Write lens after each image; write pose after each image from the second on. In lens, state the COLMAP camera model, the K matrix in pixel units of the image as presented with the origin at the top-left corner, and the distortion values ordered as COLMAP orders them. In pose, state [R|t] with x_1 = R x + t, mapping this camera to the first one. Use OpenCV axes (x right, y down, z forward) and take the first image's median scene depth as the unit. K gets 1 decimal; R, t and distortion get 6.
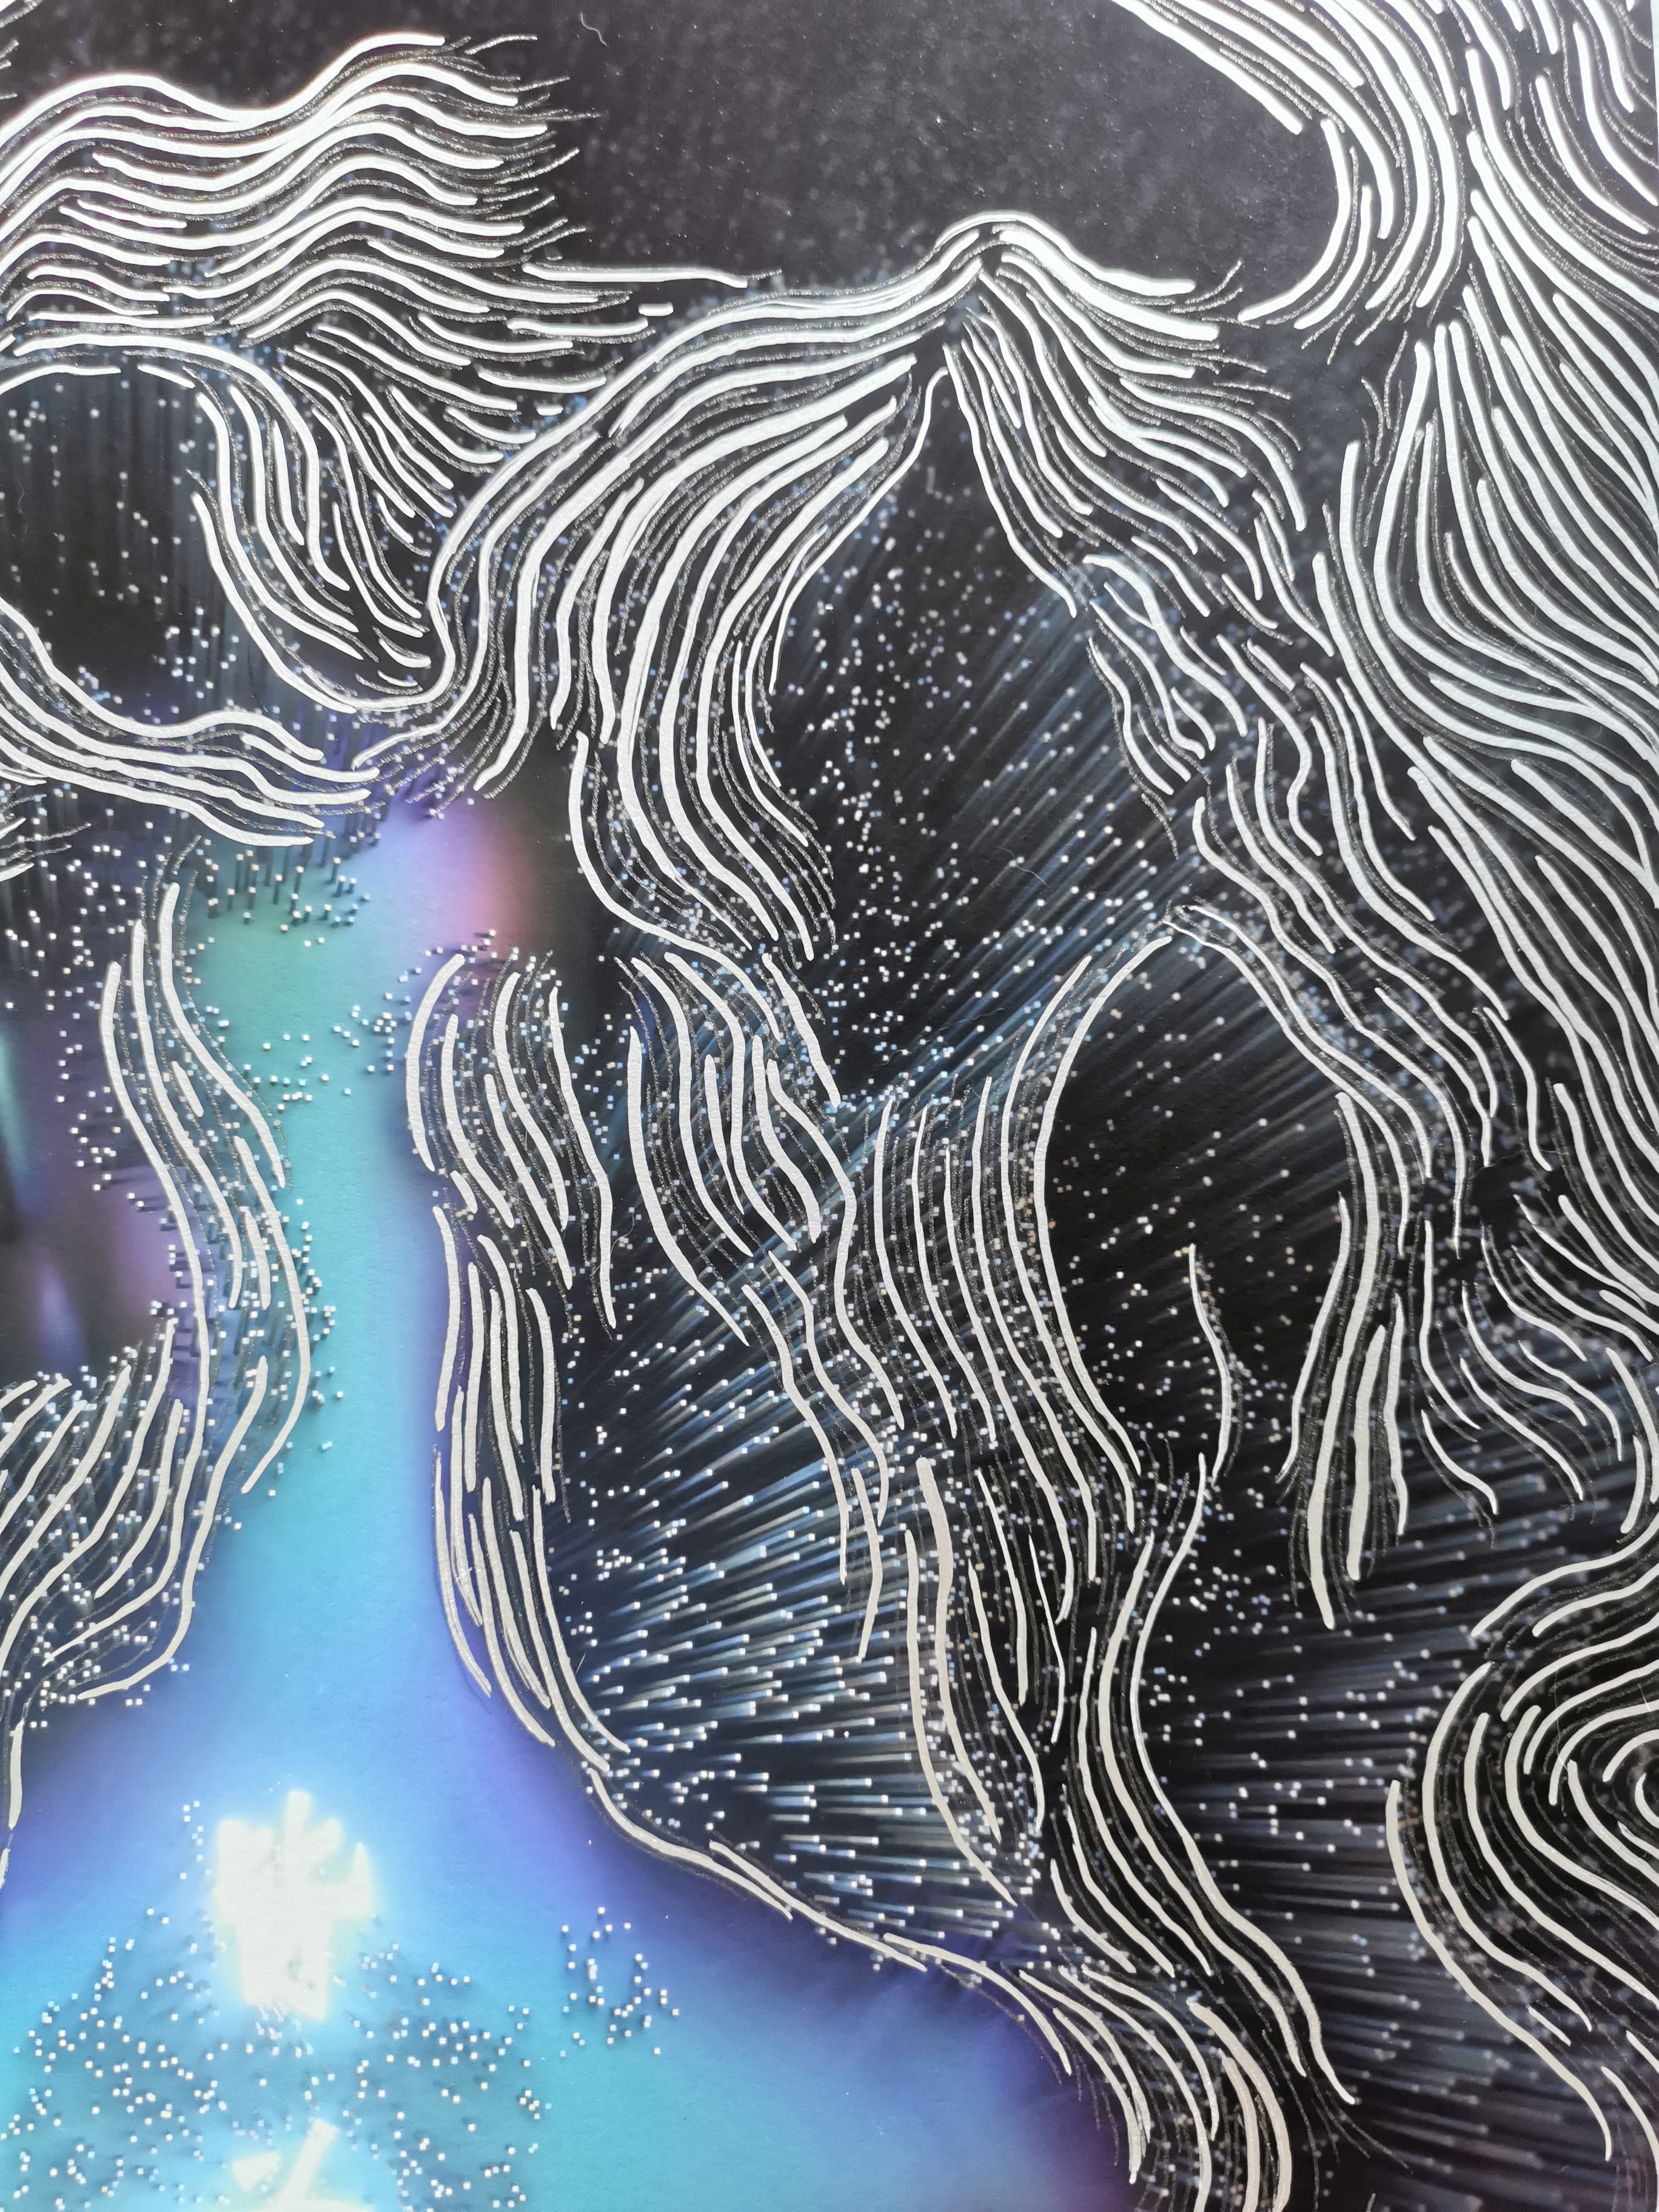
lens RADIAL K [[1880.5, 0, 816.2], [0, 1880.5, 1105.8], [0, 0, 1]] dist [-0.016755, -0.051832]
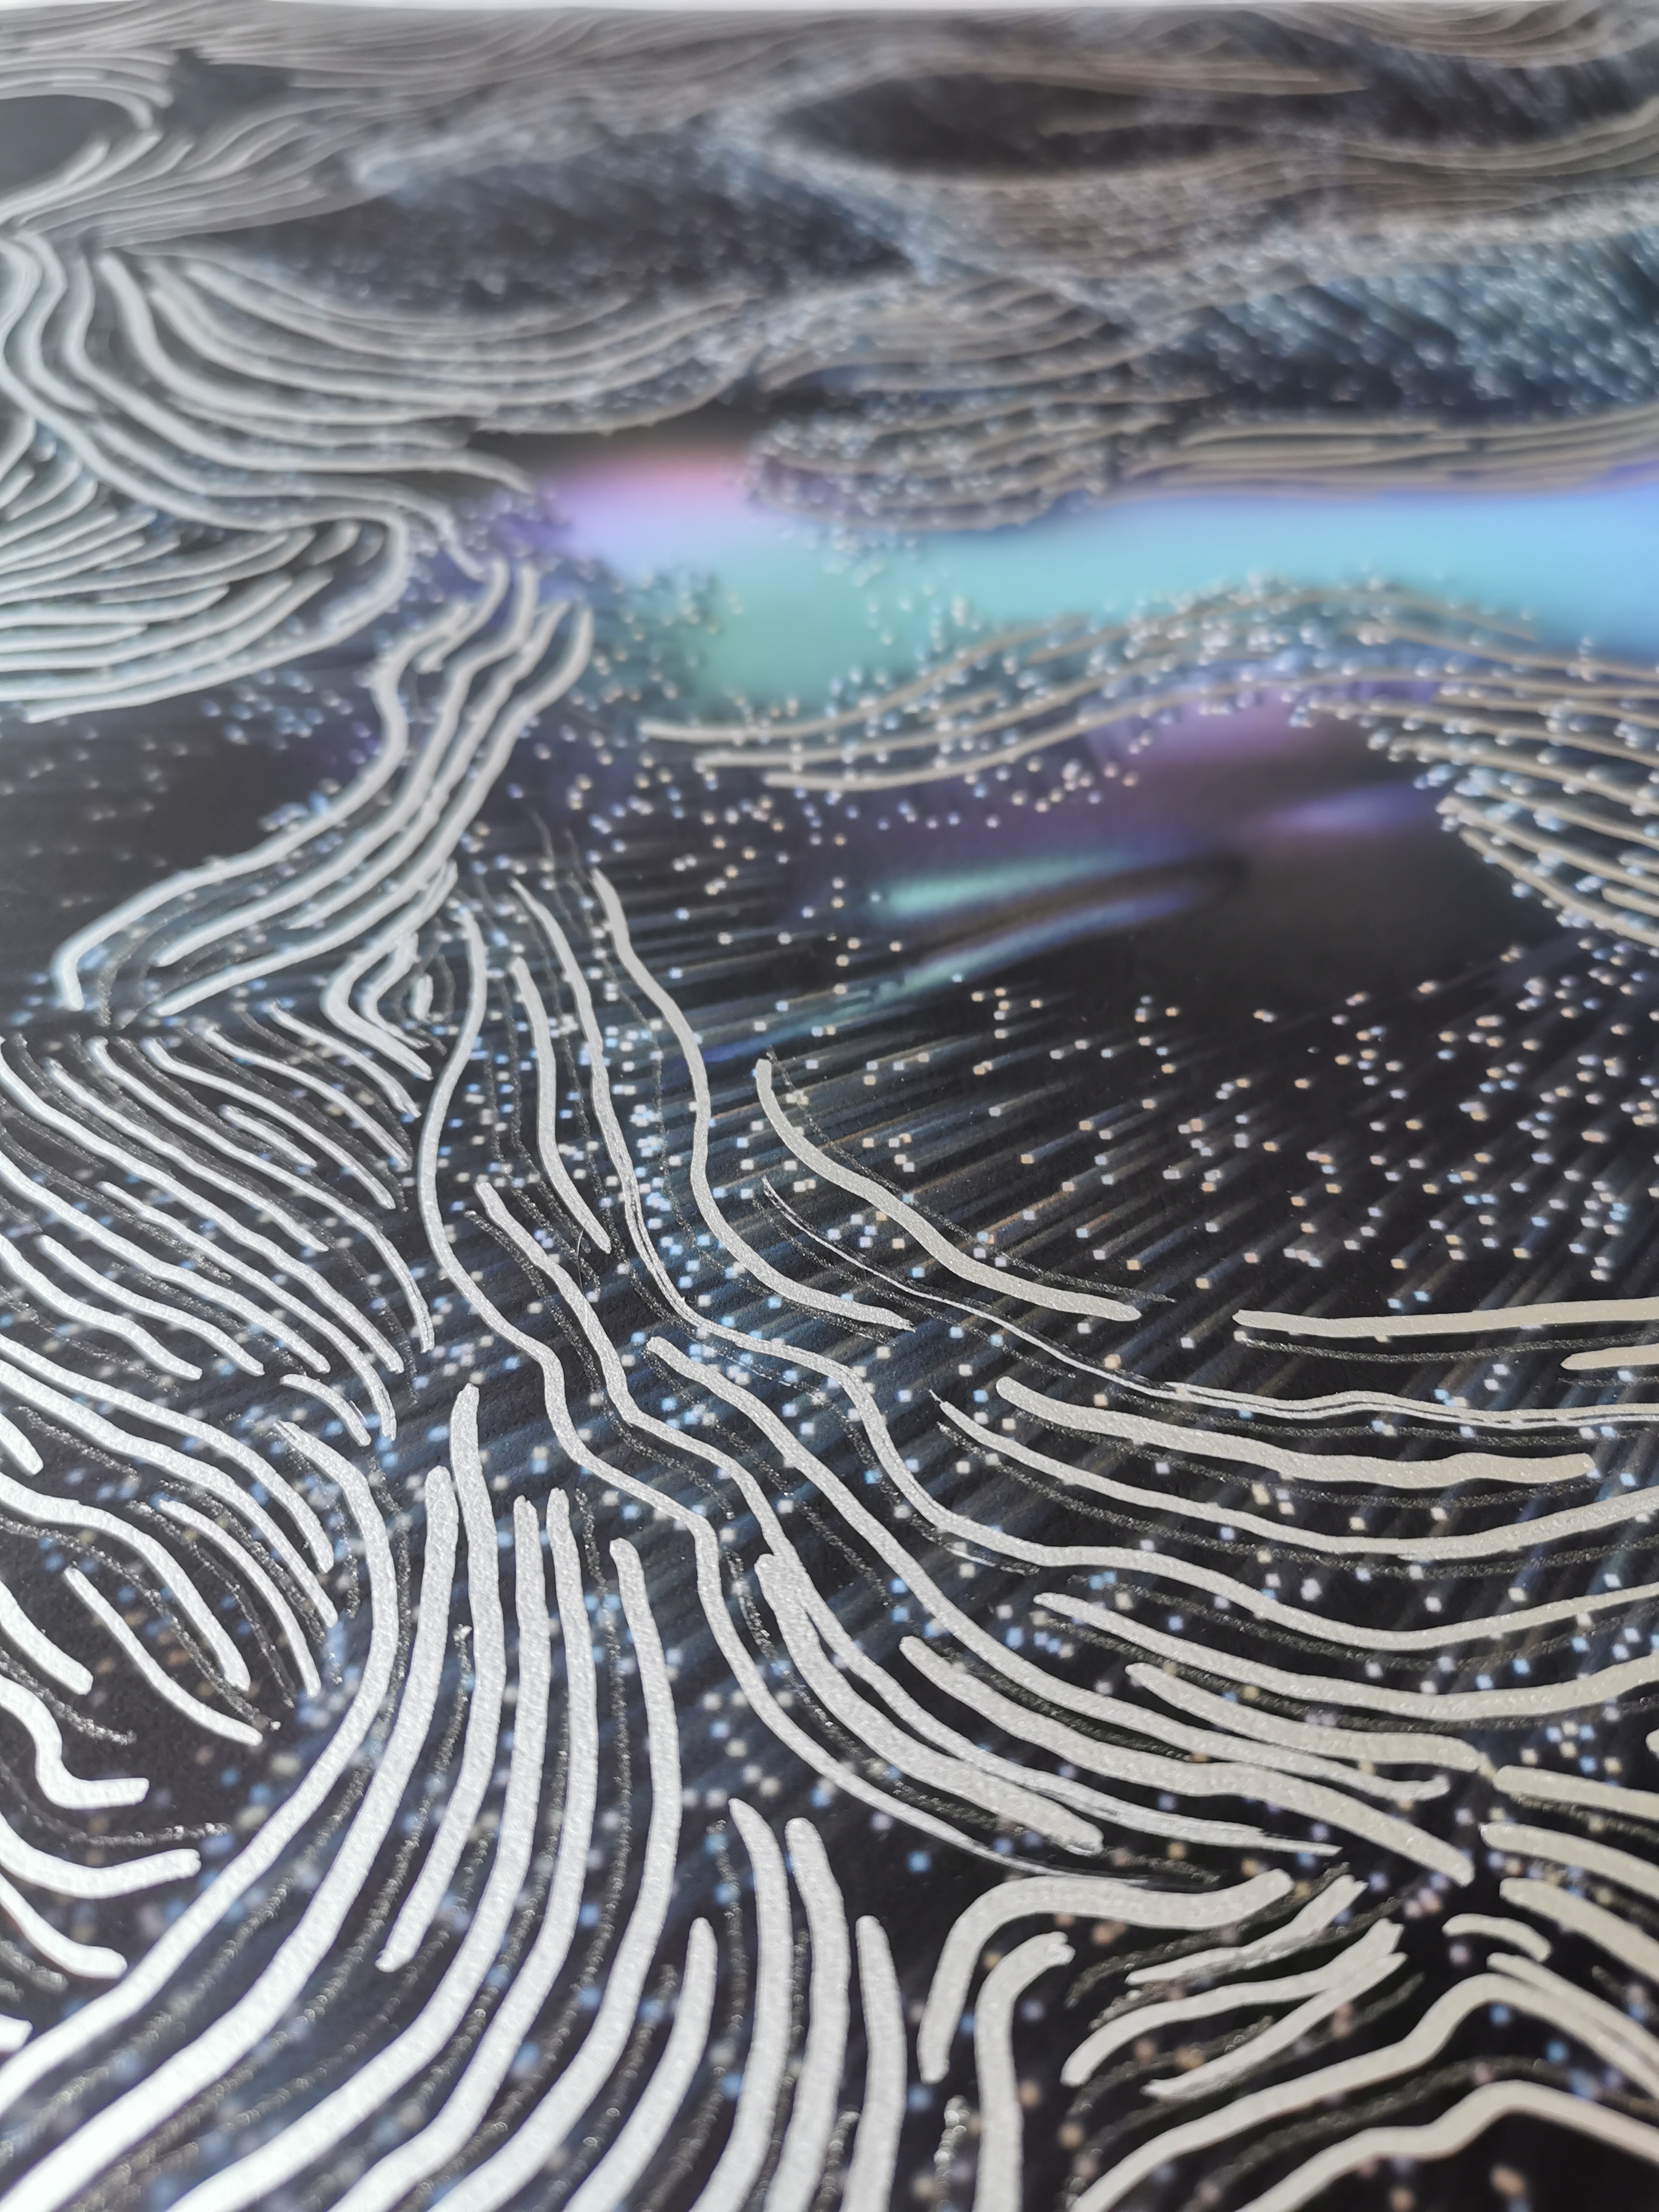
lens RADIAL K [[1880.5, 0, 816.2], [0, 1880.5, 1105.8], [0, 0, 1]] dist [-0.016755, -0.051832]
pose [[-0.020250, -0.719142, 0.694568, -0.880710], [0.998150, 0.025289, 0.055285, -0.090671], [-0.057323, 0.694403, 0.717300, 0.627630]]
